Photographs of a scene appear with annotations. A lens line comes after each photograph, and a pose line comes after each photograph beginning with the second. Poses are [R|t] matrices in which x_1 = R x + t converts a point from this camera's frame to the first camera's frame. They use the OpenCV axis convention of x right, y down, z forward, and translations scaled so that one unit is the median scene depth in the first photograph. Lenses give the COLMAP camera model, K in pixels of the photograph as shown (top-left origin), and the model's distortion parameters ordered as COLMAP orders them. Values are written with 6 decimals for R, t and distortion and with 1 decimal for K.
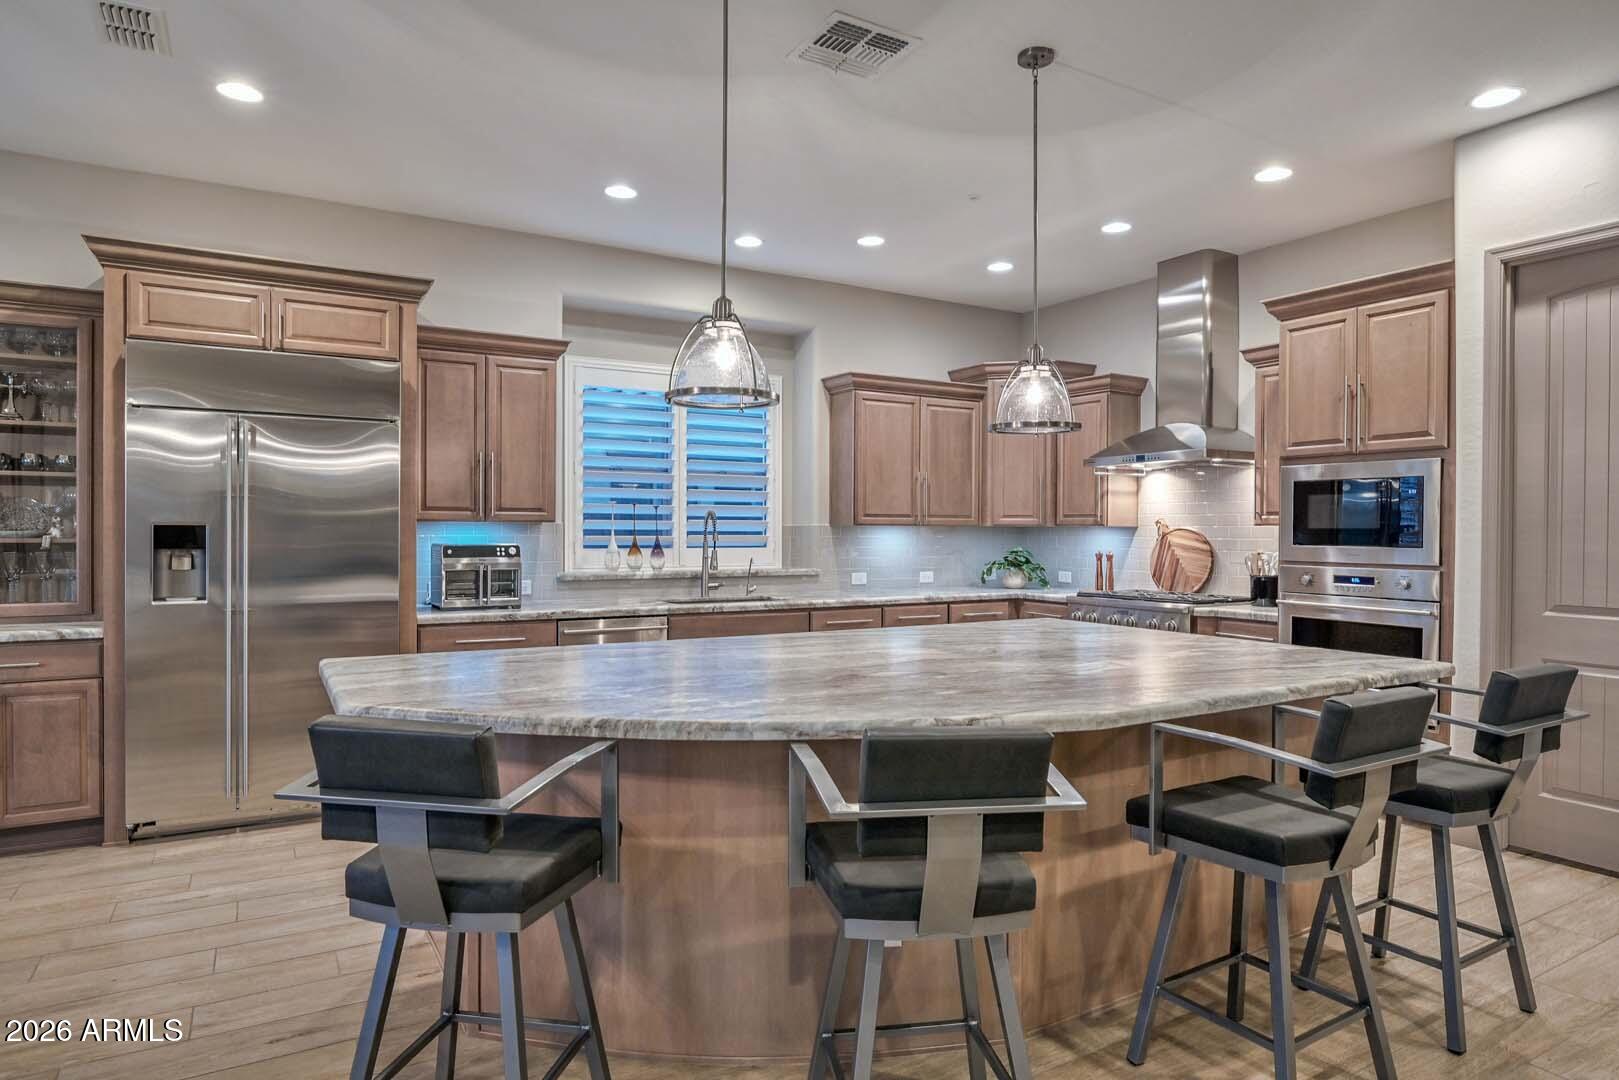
lens RADIAL K [[933.2, 0, 815.5], [0, 933.2, 538.1], [0, 0, 1]] dist [-0.013667, -0.000405]
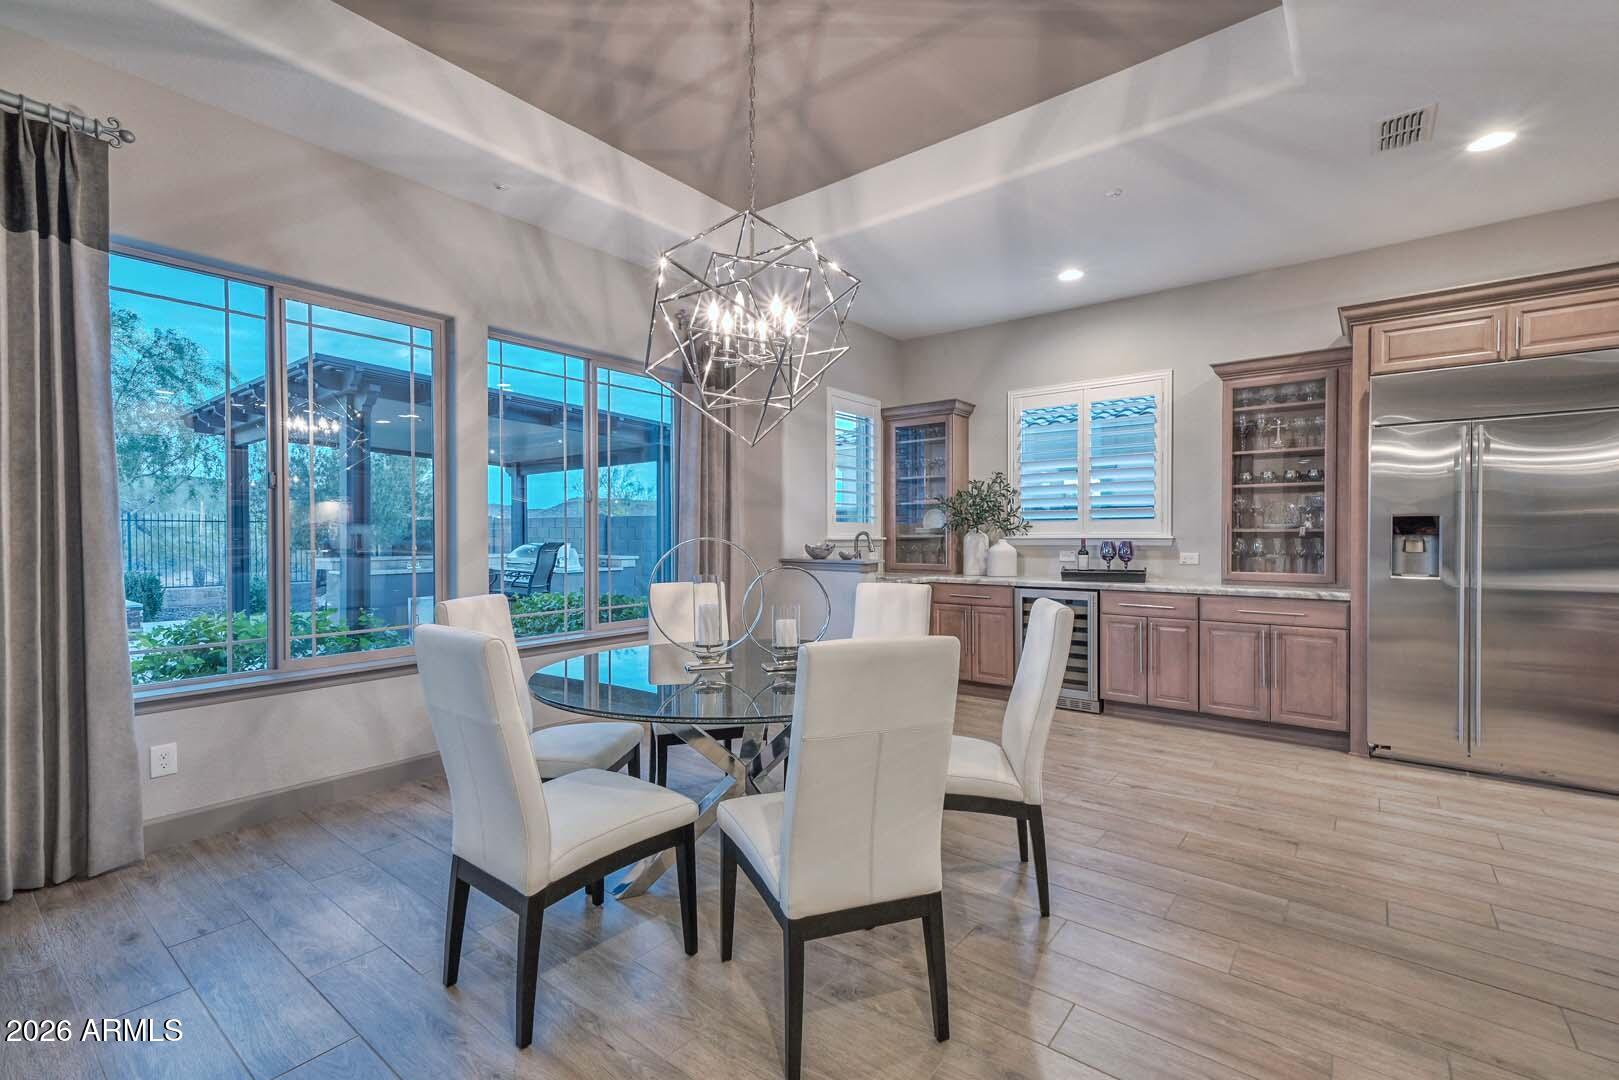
lens RADIAL K [[708.7, 0, 810.1], [0, 708.7, 541.4], [0, 0, 1]] dist [0.014119, 0.000066]
pose [[0.360074, 0.002300, -0.932921, -0.070882], [-0.003133, 0.999994, 0.001256, 0.020309], [0.932919, 0.002471, 0.360079, -0.108930]]
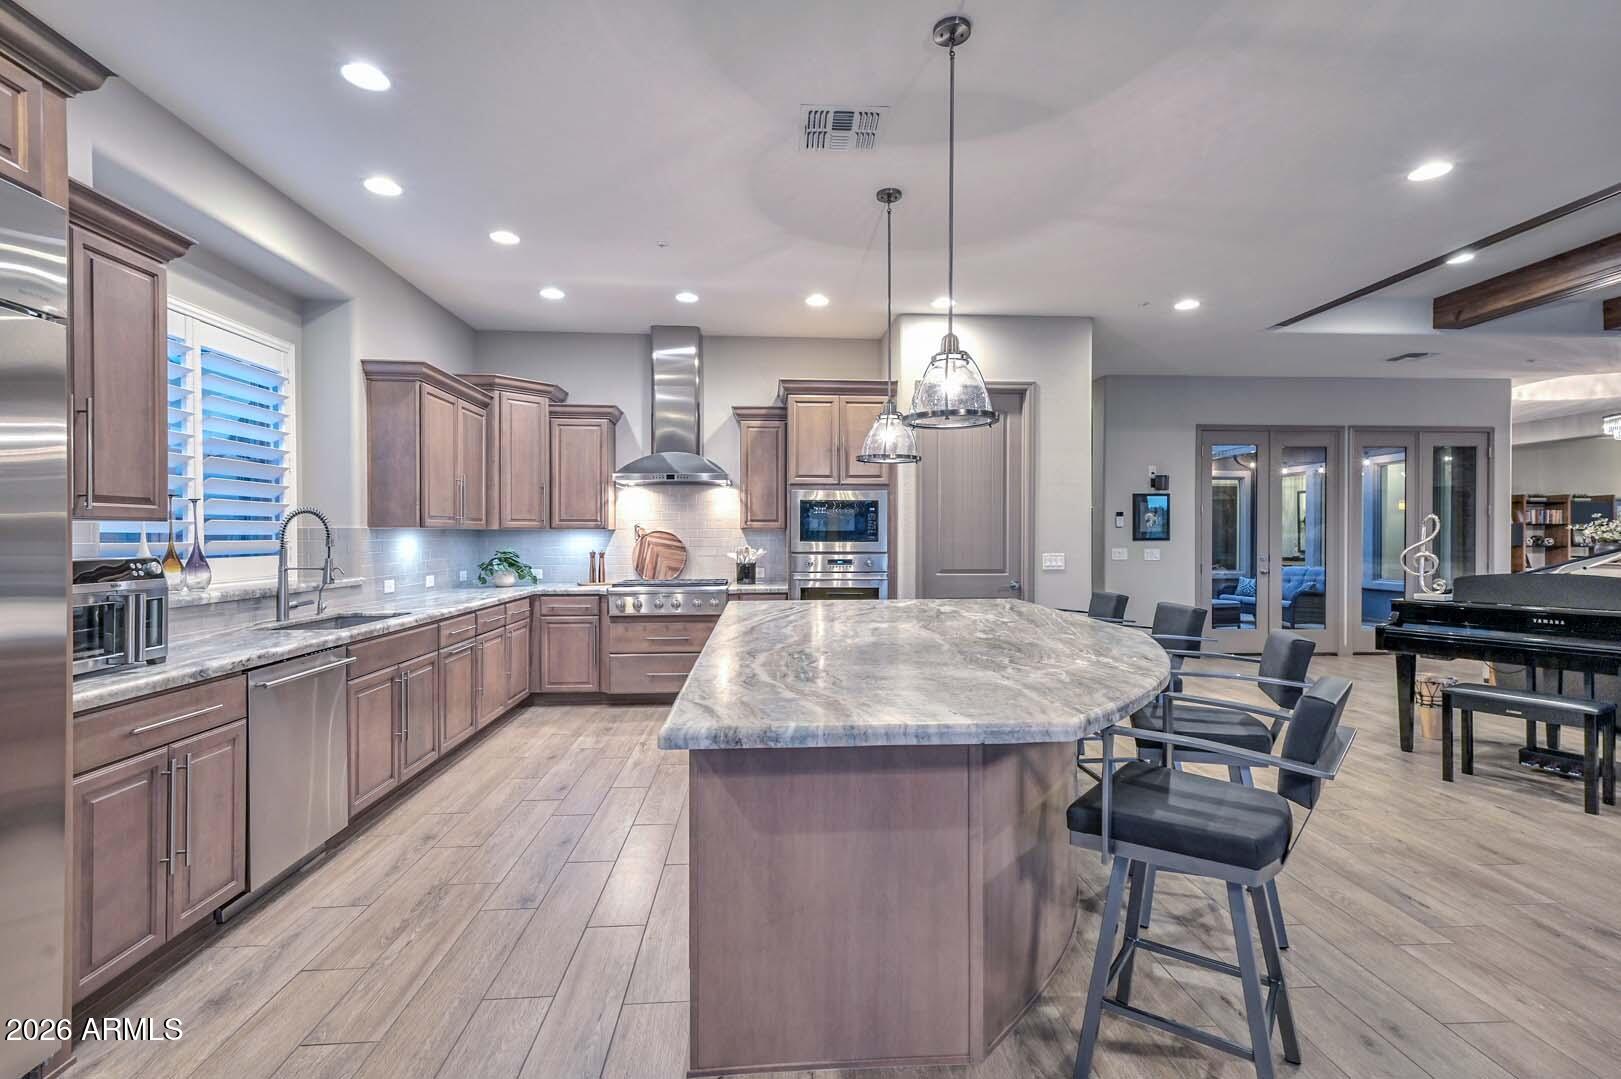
lens RADIAL K [[753.2, 0, 810.5], [0, 753.2, 539.5], [0, 0, 1]] dist [0.013822, -0.000090]
pose [[0.459818, -0.010531, 0.887951, -0.659580], [0.010617, 0.999923, 0.006361, -0.003893], [-0.887950, 0.006503, 0.459895, 0.460284]]
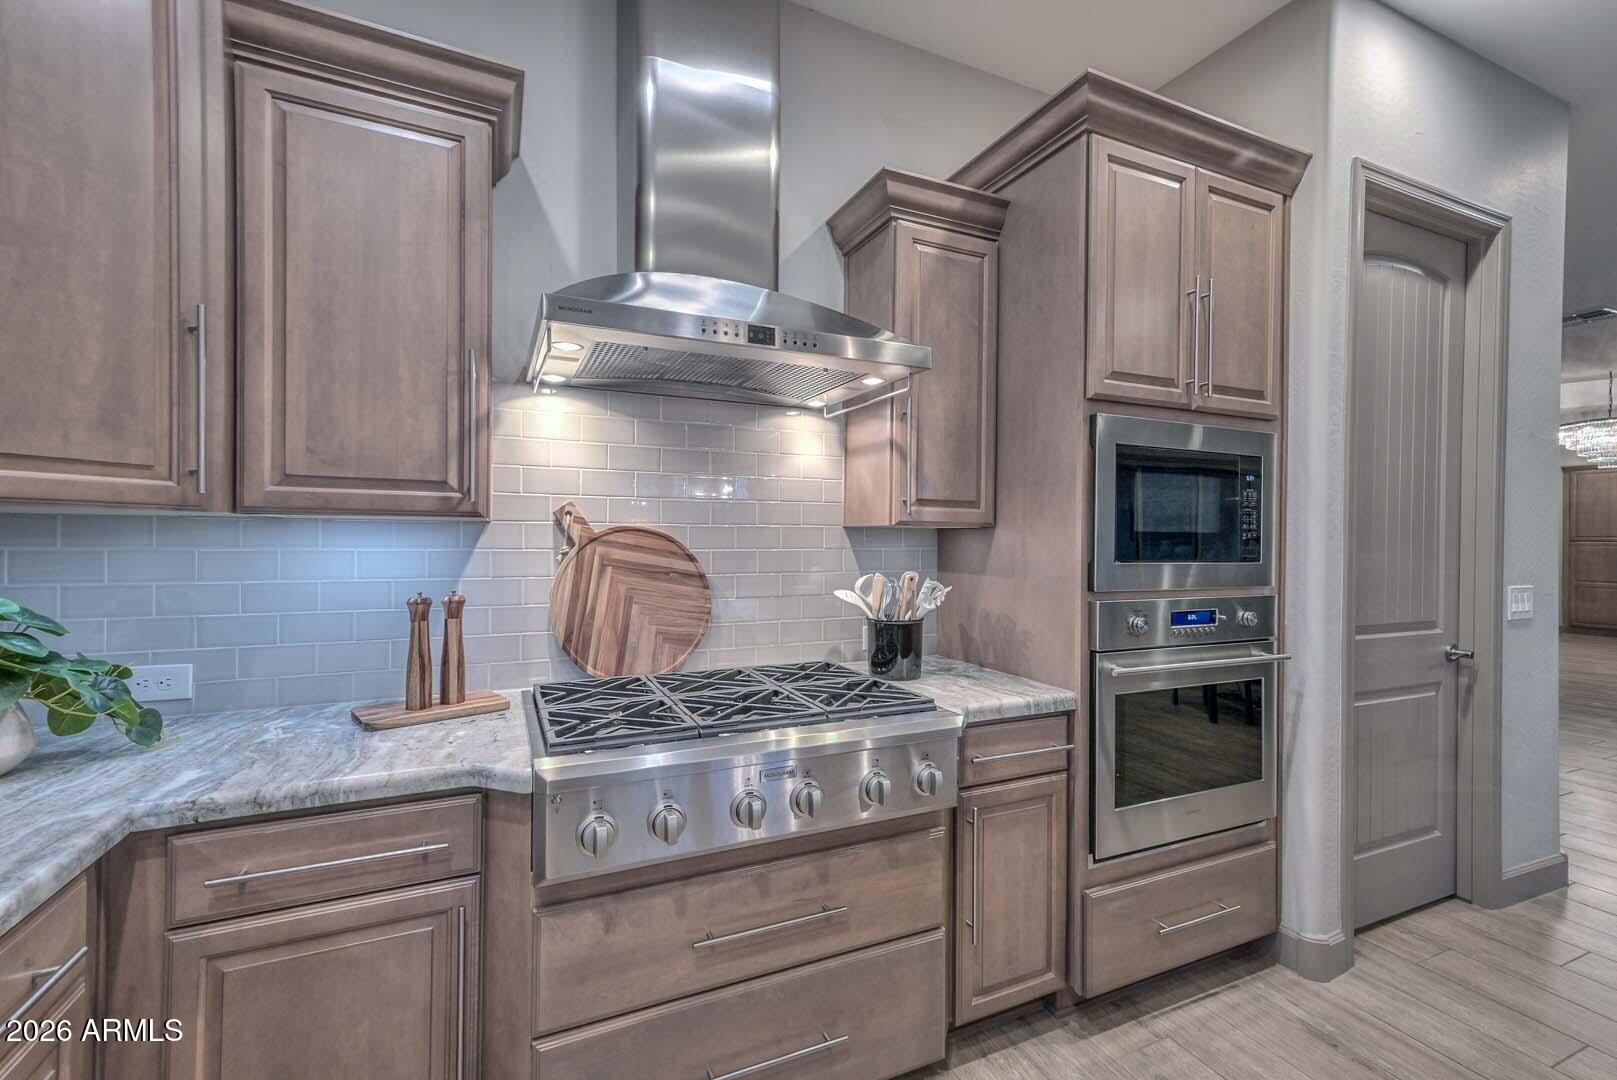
lens RADIAL K [[679.6, 0, 801.2], [0, 679.6, 542.7], [0, 0, 1]] dist [0.018133, 0.000323]
pose [[0.112313, -0.011683, 0.993604, 0.113555], [0.001197, 0.999932, 0.011622, -0.009748], [-0.993672, -0.000116, 0.112319, 1.275729]]
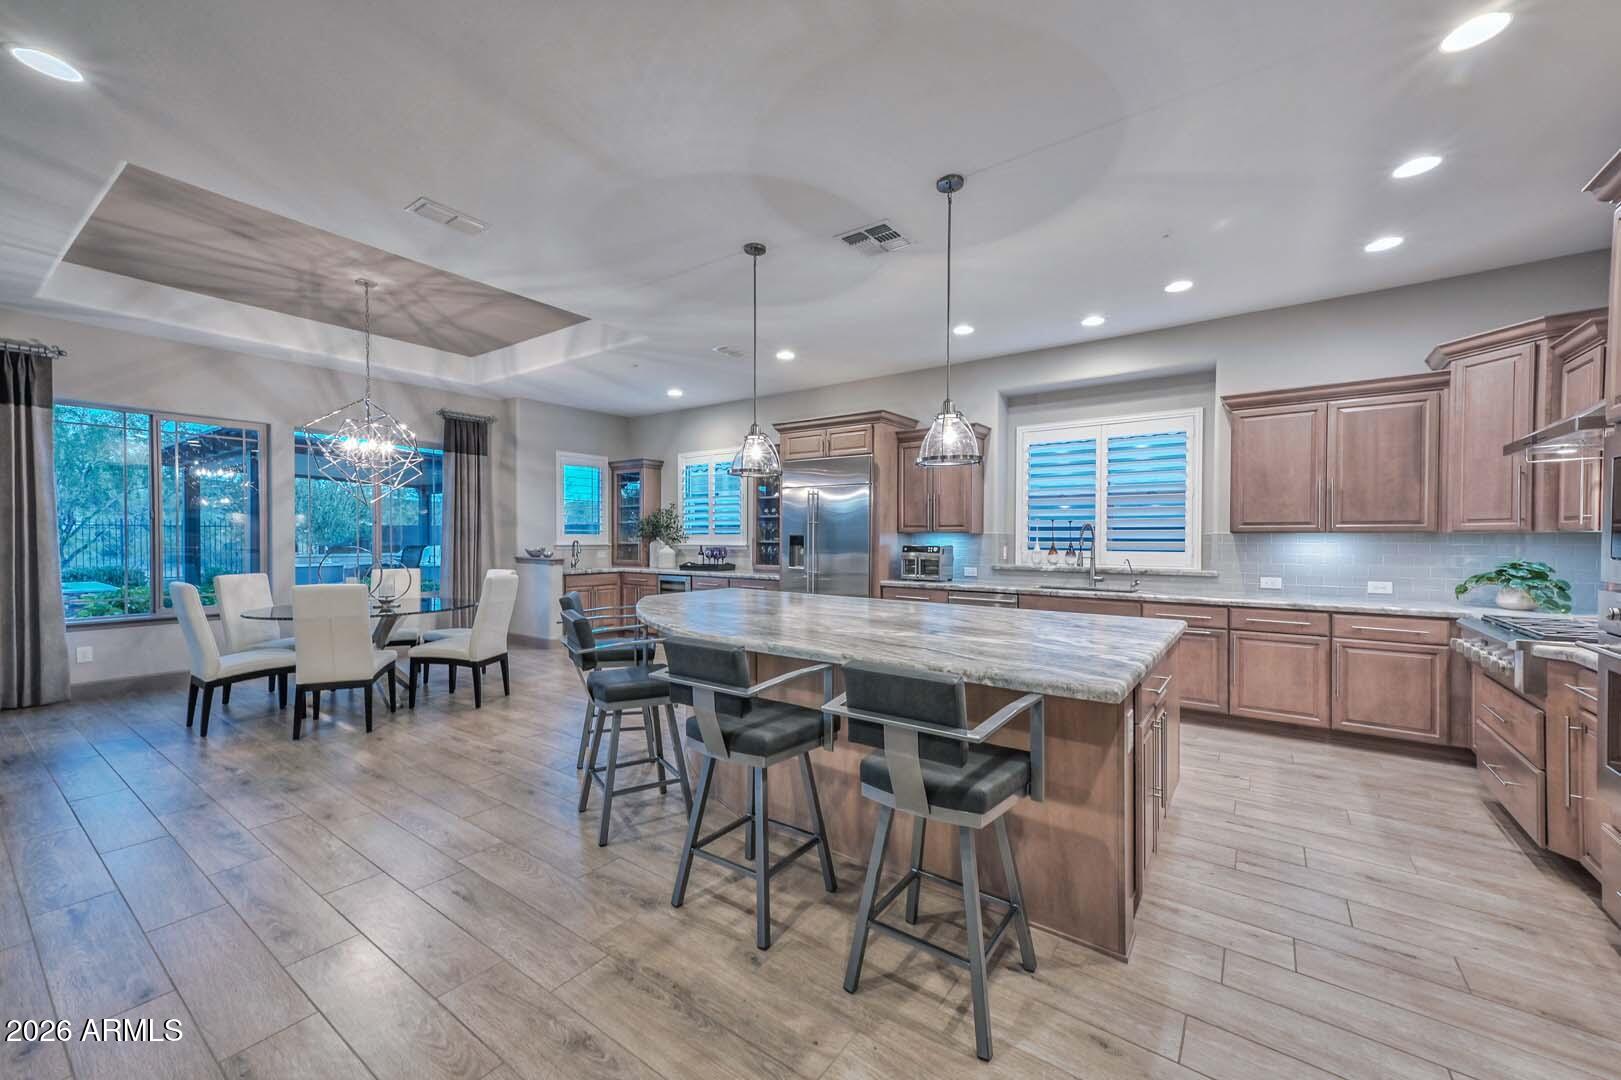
lens RADIAL K [[625.3, 0, 815.3], [0, 625.3, 543.3], [0, 0, 1]] dist [0.019167, 0.000551]
pose [[0.401598, 0.007001, -0.915789, 0.781941], [-0.007730, 0.999961, 0.004254, -0.001459], [0.915784, 0.005371, 0.401636, 0.363838]]
